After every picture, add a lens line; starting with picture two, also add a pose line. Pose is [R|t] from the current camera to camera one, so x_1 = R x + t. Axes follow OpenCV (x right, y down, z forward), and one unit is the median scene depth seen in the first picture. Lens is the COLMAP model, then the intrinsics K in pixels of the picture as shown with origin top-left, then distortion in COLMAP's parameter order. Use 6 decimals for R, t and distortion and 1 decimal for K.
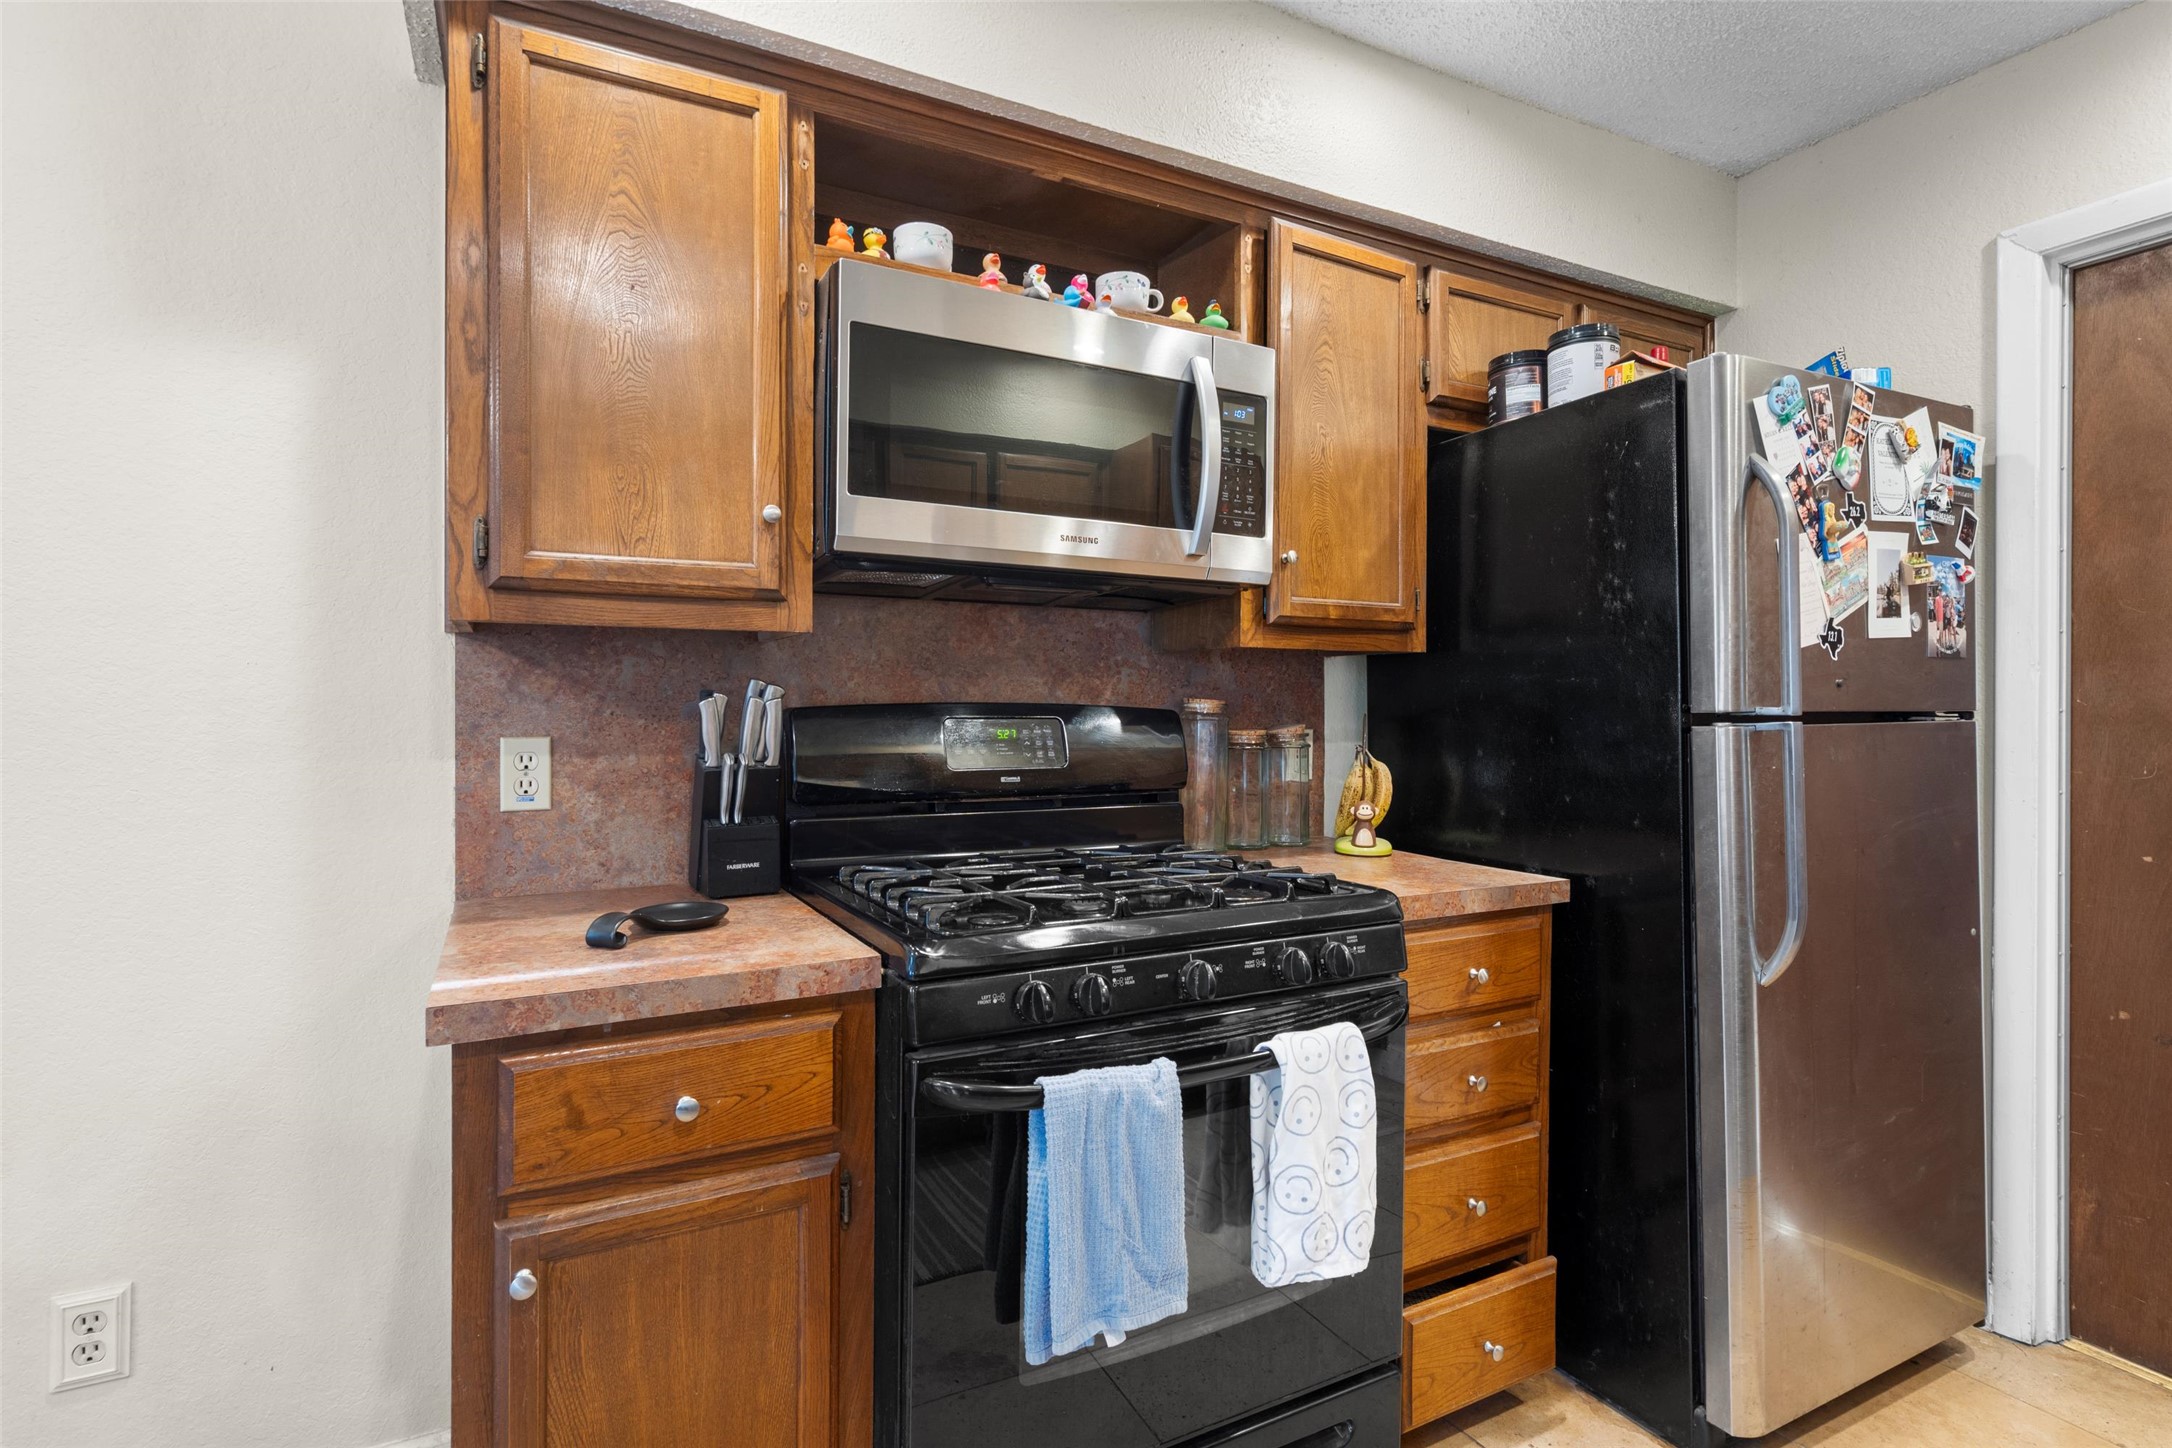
lens RADIAL K [[1089.0, 0, 1085.2], [0, 1089.0, 706.1], [0, 0, 1]] dist [0.001010, 0.001897]
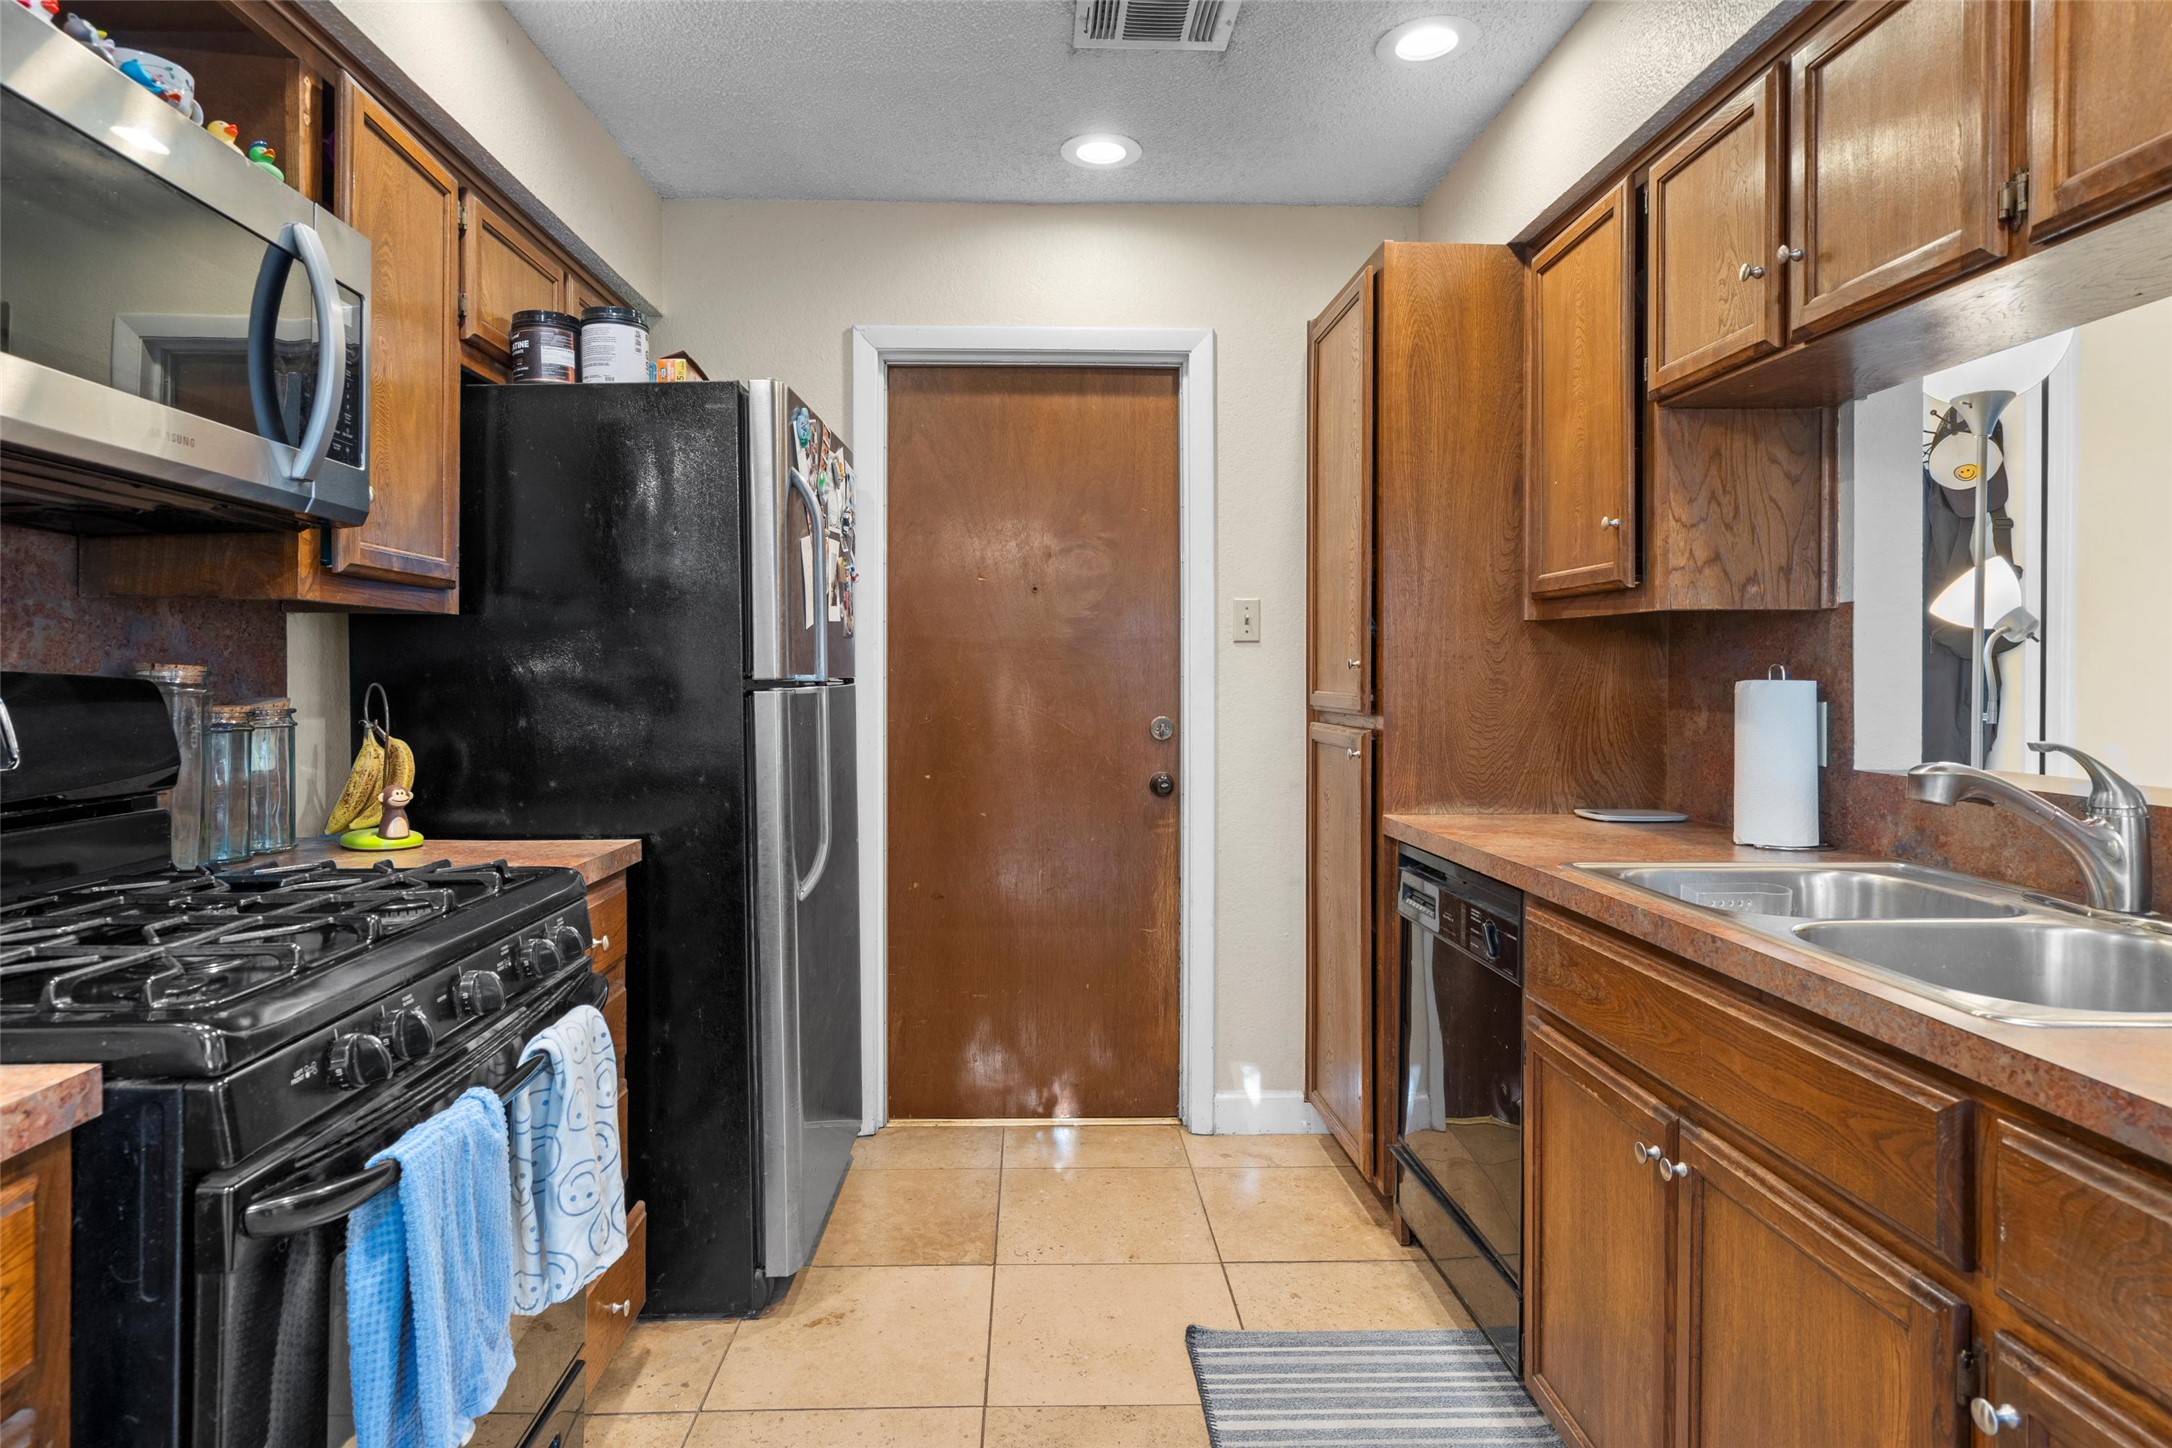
lens RADIAL K [[1175.0, 0, 1095.3], [0, 1175.0, 676.6], [0, 0, 1]] dist [0.002581, 0.003442]
pose [[0.419783, -0.001955, 0.907623, -0.365931], [0.001263, 0.999998, 0.001570, 0.001026], [-0.907624, 0.000487, 0.419784, 0.116411]]
